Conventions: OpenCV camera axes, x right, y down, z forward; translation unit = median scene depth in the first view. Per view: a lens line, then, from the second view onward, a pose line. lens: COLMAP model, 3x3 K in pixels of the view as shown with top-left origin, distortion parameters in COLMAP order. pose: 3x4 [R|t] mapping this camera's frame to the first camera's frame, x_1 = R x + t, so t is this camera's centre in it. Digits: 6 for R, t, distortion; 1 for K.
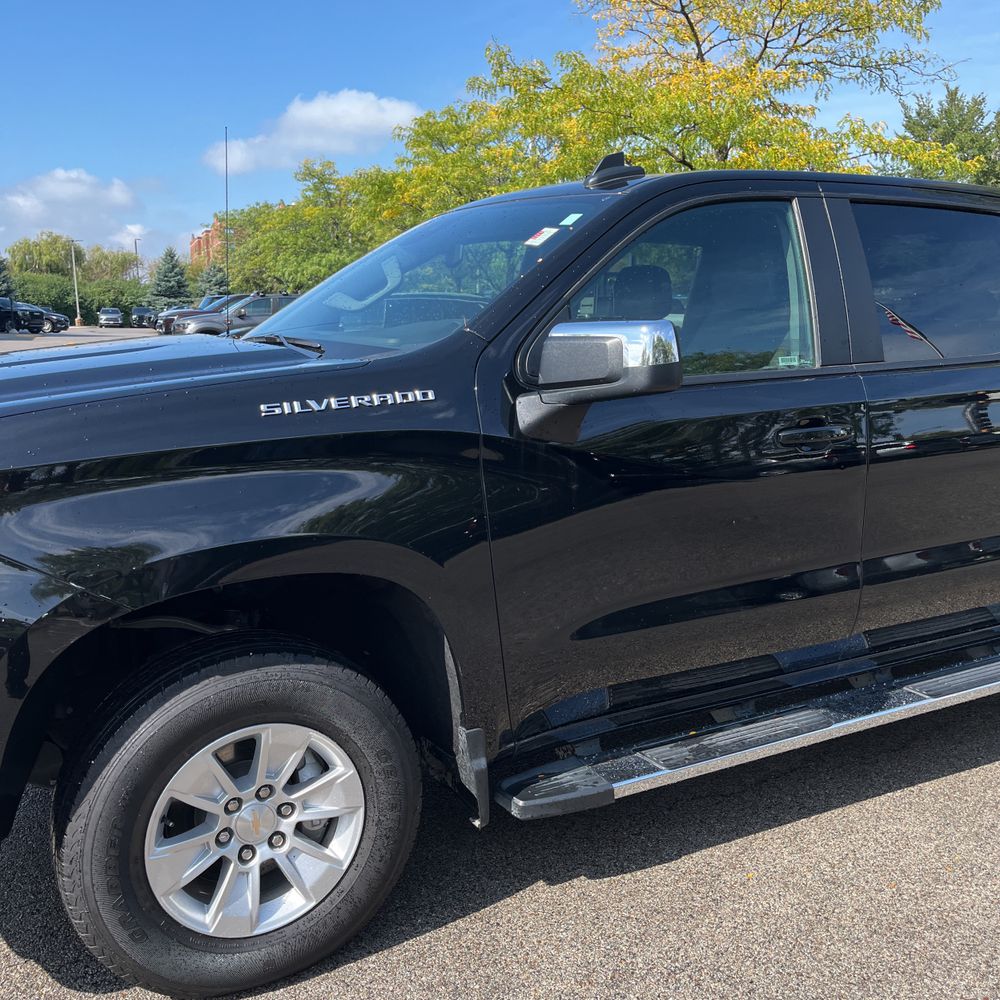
lens RADIAL K [[1049.2, 0, 500.0], [0, 1049.2, 500.0], [0, 0, 1]] dist [0.020909, -0.020330]
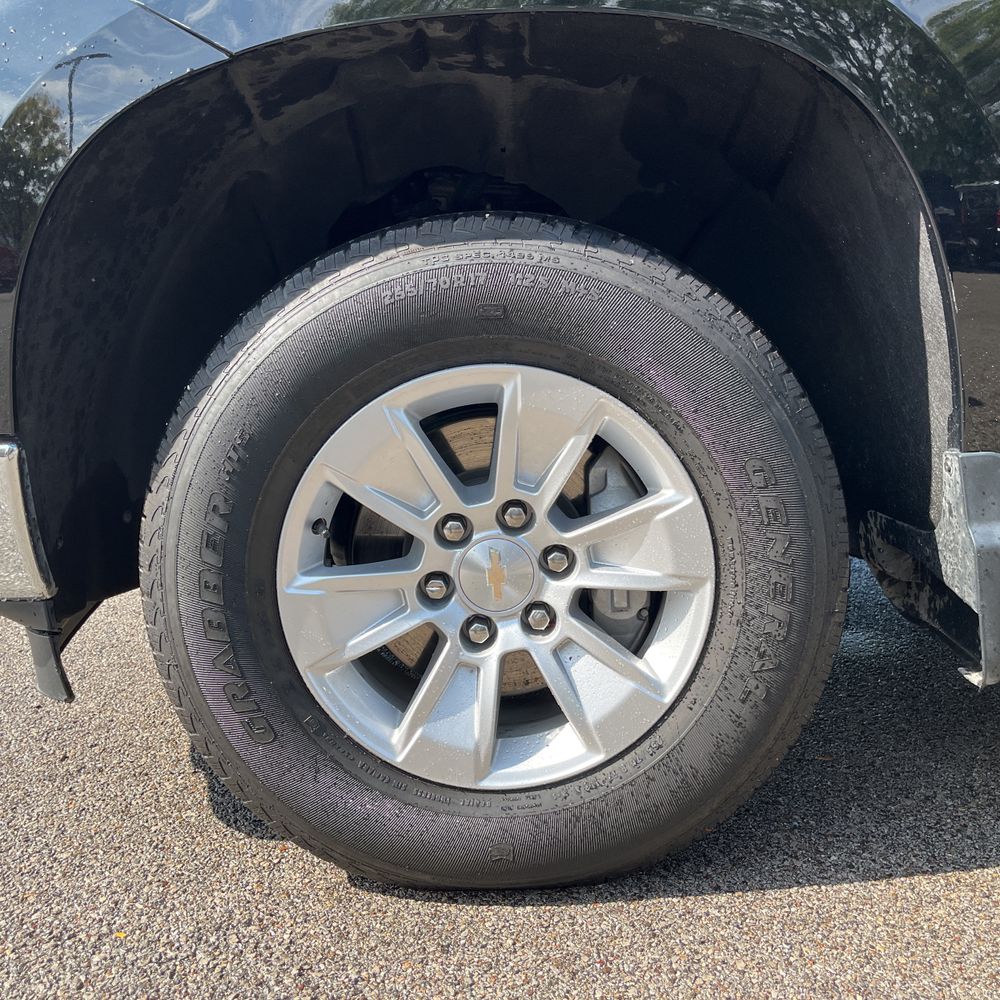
lens RADIAL K [[1005.2, 0, 500.6], [0, 1005.2, 519.5], [0, 0, 1]] dist [0.043403, -0.030237]
pose [[0.875114, 0.063739, -0.479700, 0.005445], [-0.060090, 0.997929, 0.022976, 0.263347], [0.480171, 0.008719, 0.877132, 0.555550]]
